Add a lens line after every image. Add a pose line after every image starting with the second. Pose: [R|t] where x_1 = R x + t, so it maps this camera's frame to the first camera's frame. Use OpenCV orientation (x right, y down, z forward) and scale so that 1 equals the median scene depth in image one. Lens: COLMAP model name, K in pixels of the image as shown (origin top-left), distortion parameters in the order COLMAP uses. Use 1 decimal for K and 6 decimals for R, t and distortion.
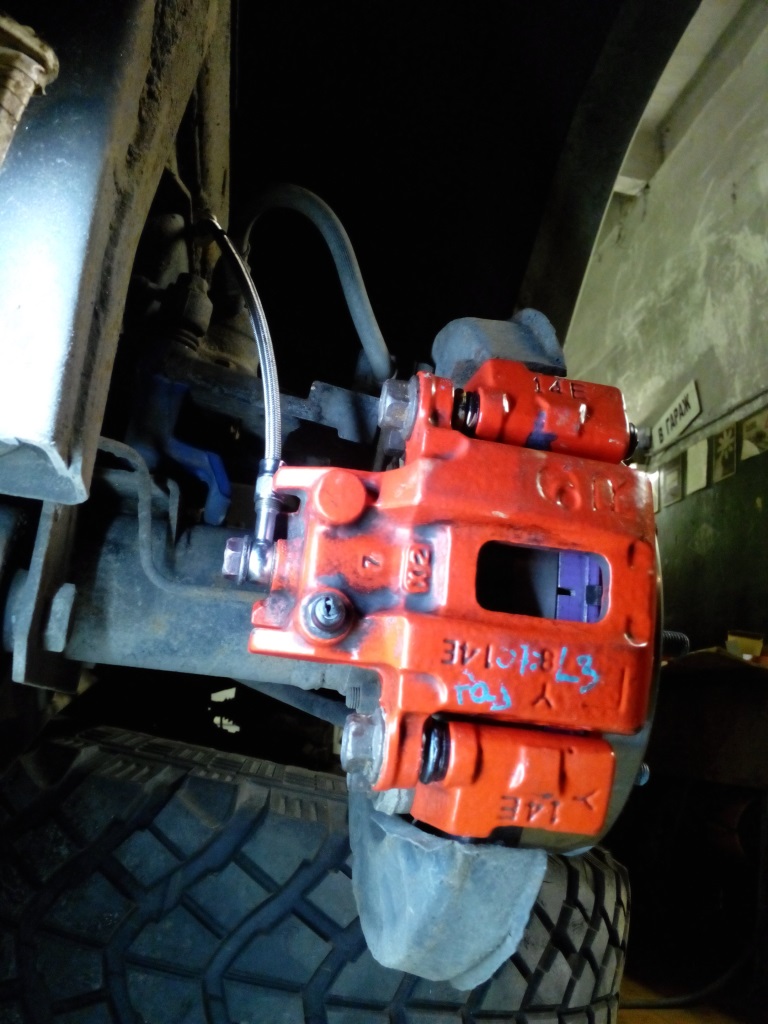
lens RADIAL K [[849.8, 0, 368.1], [0, 849.8, 553.8], [0, 0, 1]] dist [0.103168, -0.187009]
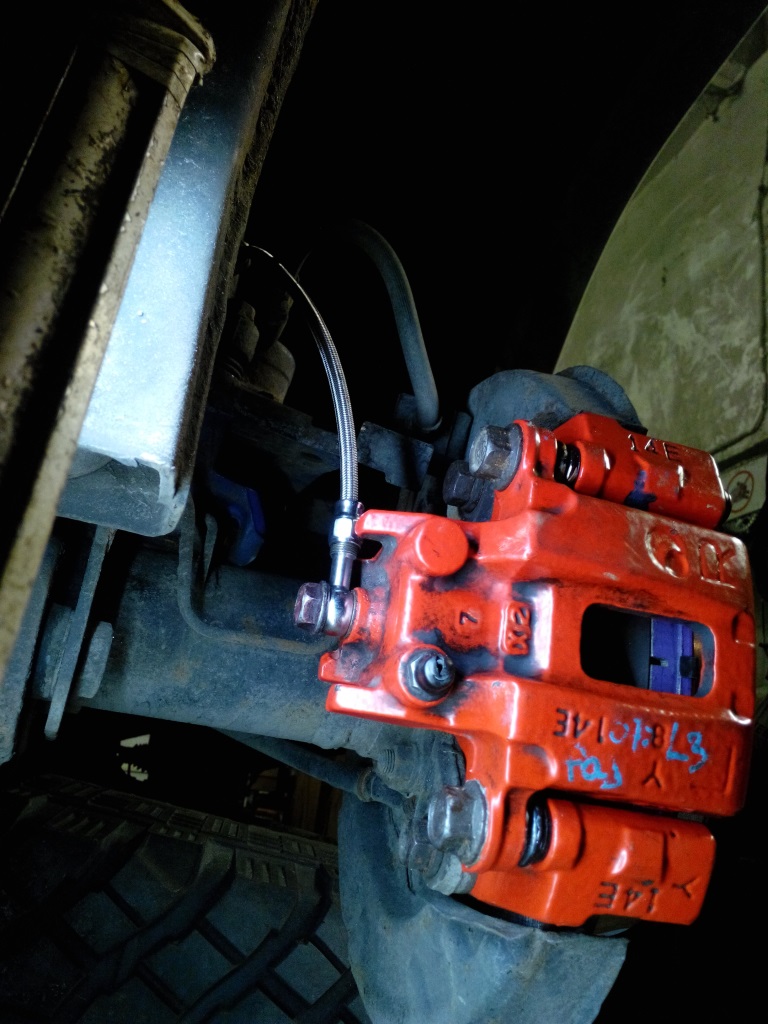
lens RADIAL K [[861.0, 0, 378.9], [0, 861.0, 552.4], [0, 0, 1]] dist [0.098517, -0.225304]
pose [[0.993276, 0.063674, 0.096689, -0.180920], [-0.057991, 0.996482, -0.060498, 0.000244], [-0.100201, 0.054484, 0.993474, 0.071584]]
